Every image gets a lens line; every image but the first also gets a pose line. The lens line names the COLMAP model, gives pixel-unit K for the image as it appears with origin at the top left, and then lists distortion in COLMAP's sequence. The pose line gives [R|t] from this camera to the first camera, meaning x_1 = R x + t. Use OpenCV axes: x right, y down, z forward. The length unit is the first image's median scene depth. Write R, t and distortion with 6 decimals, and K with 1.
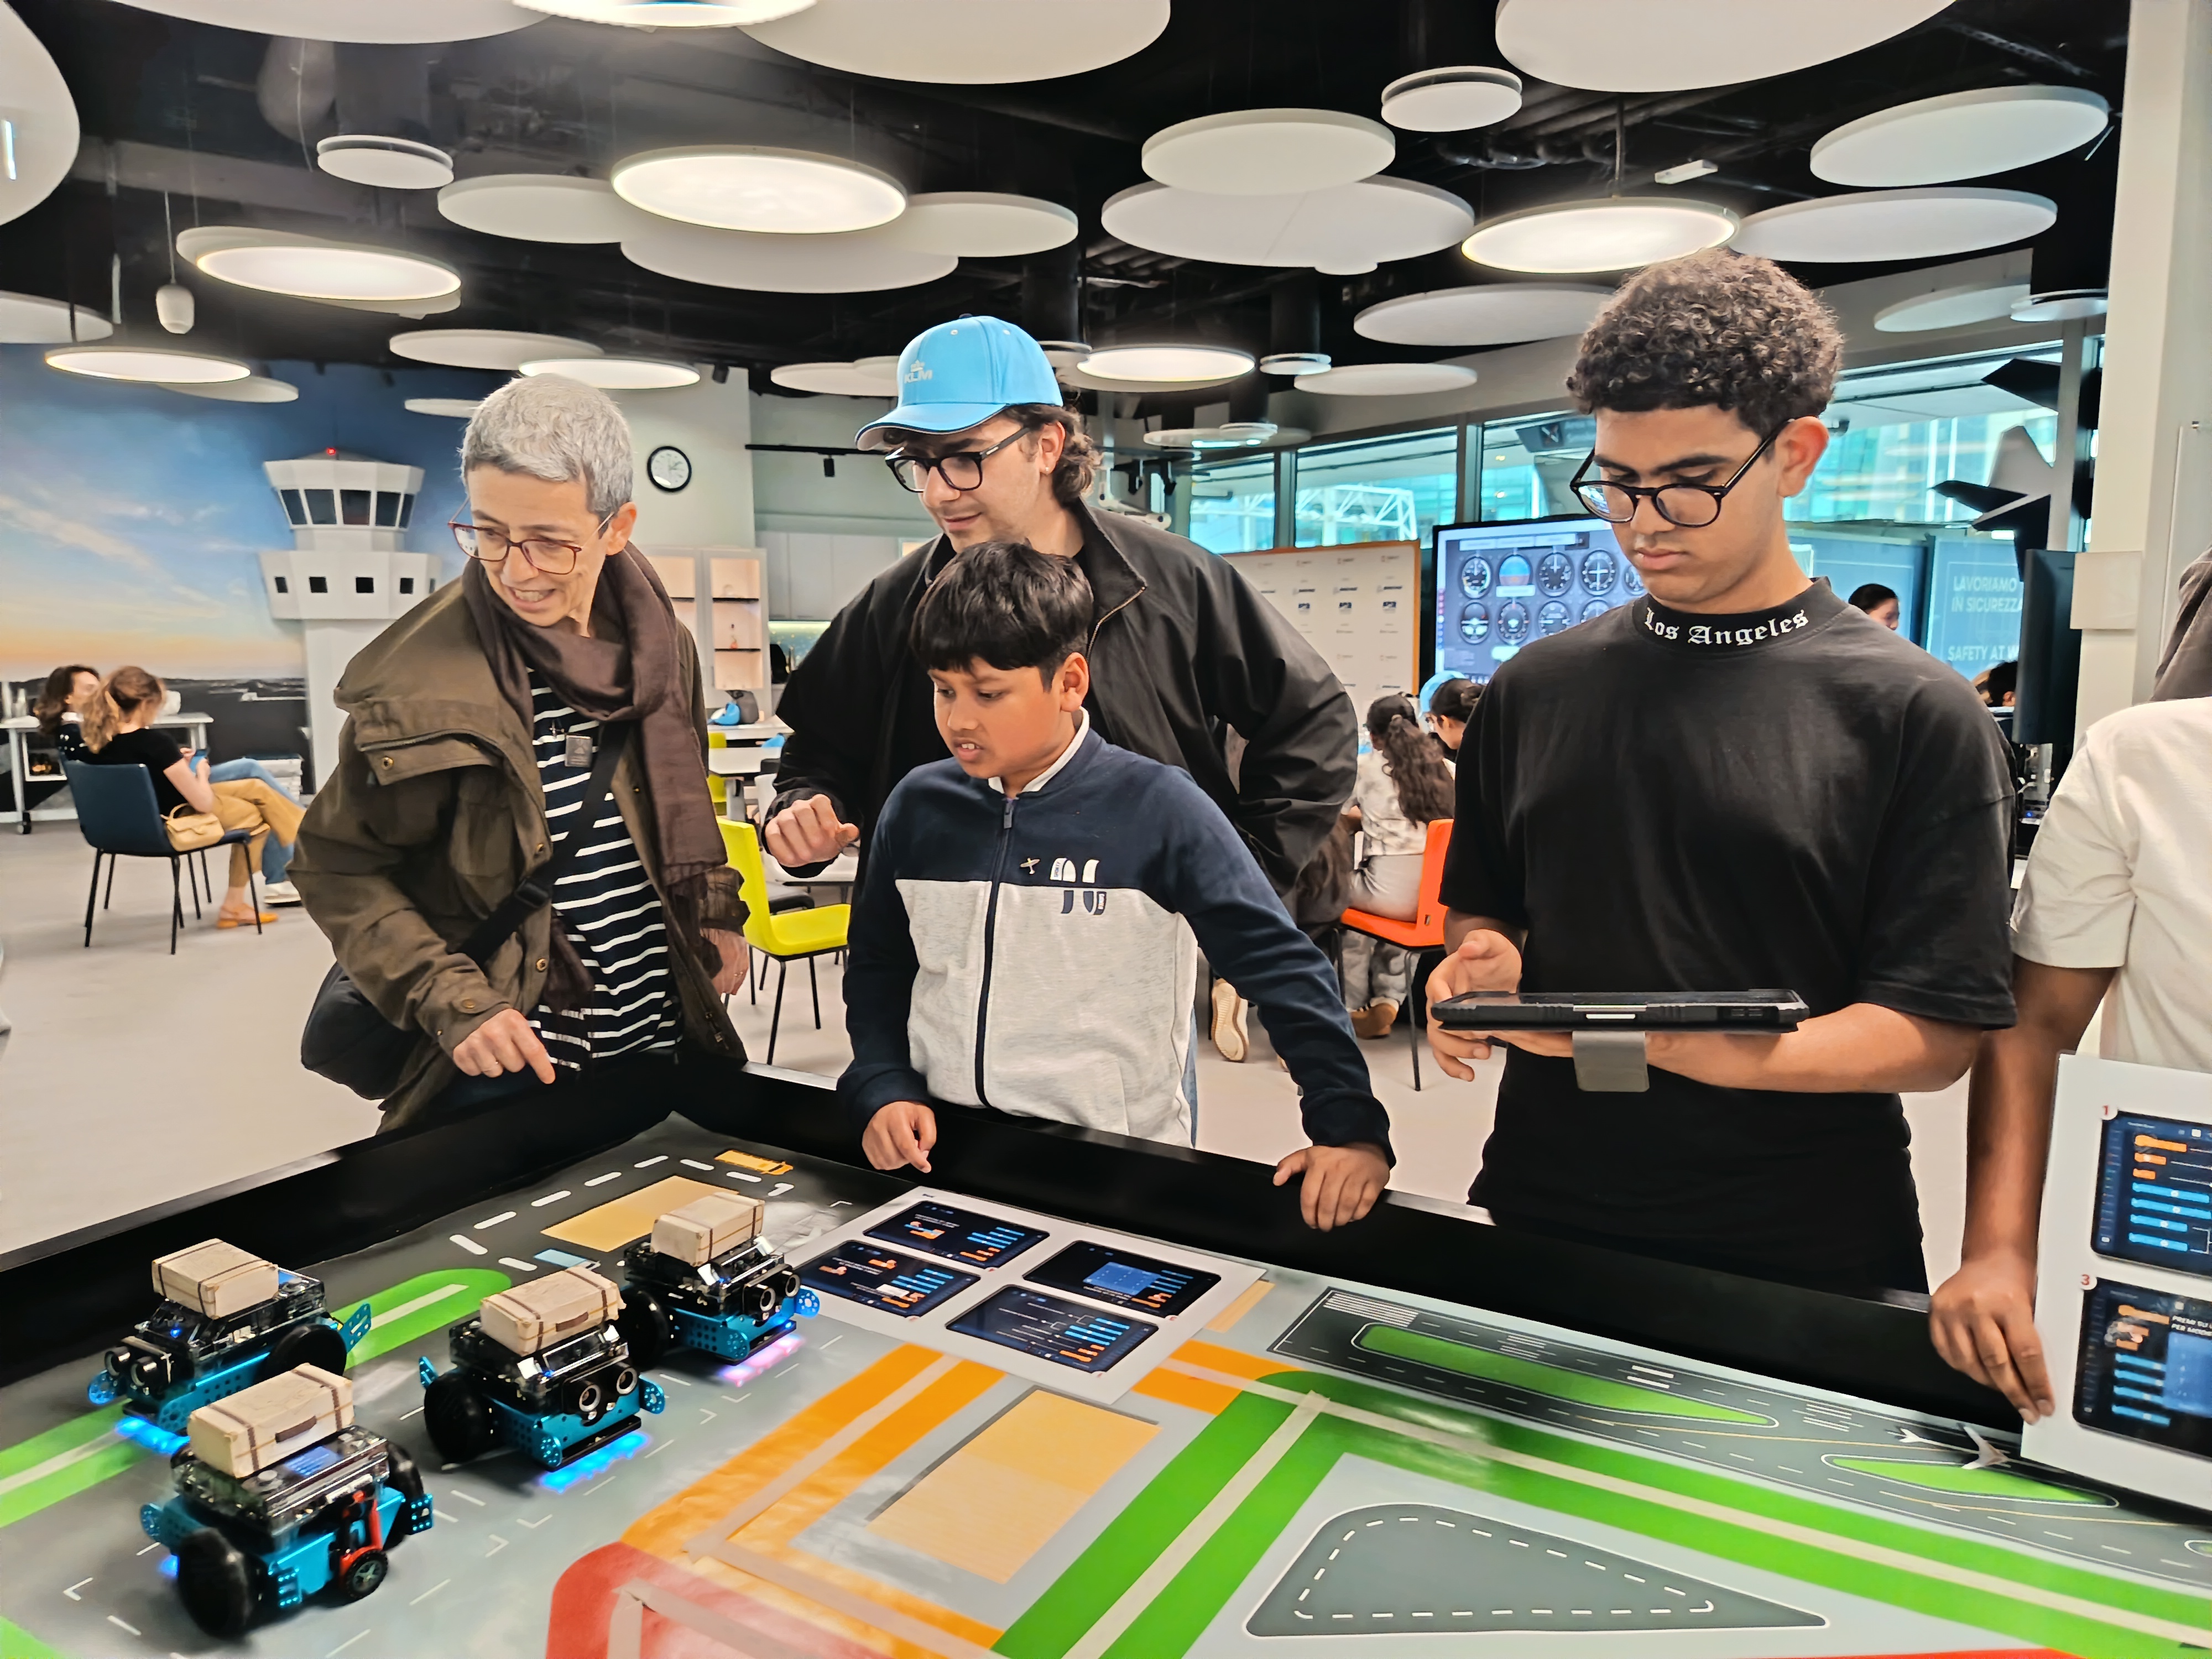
lens RADIAL K [[1497.4, 0, 1106.0], [0, 1497.4, 829.5], [0, 0, 1]] dist [0.067125, -0.074147]
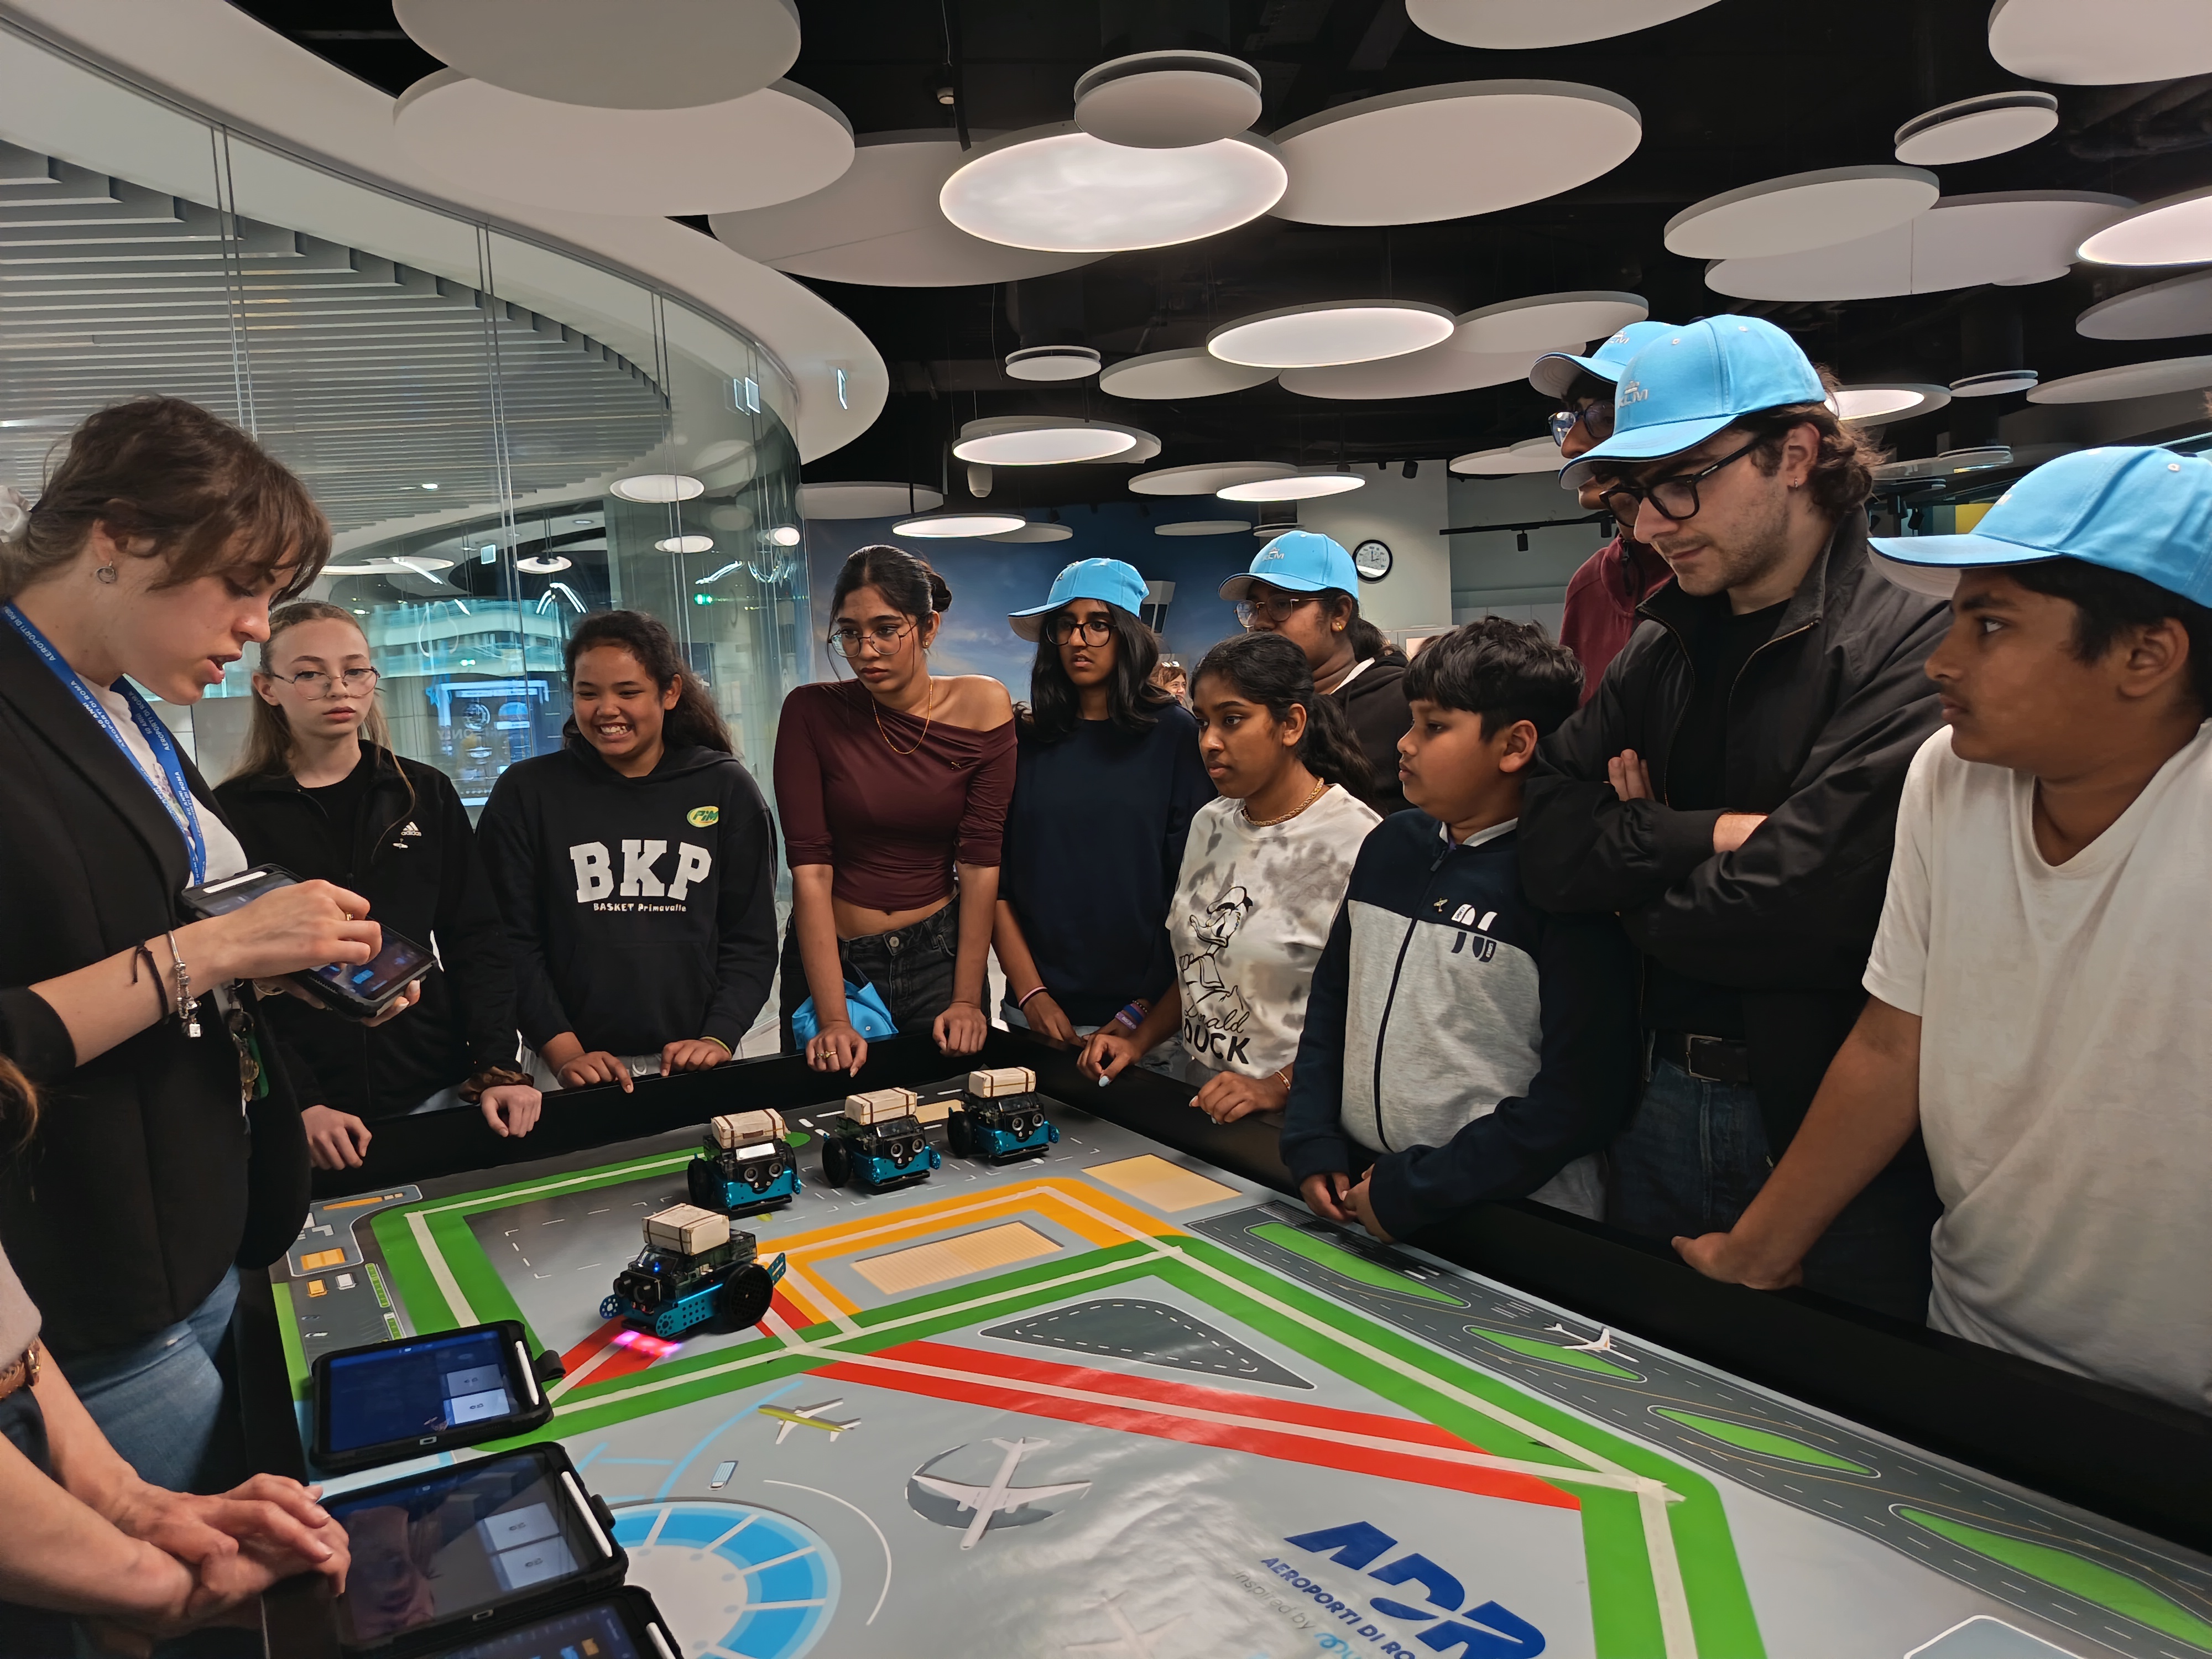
lens RADIAL K [[1497.4, 0, 1106.0], [0, 1497.4, 829.5], [0, 0, 1]] dist [0.067125, -0.074147]
pose [[0.870366, -0.007297, -0.492350, 0.113199], [-0.015475, 0.998991, -0.042163, 0.005546], [0.492161, 0.044316, 0.869375, -0.042265]]
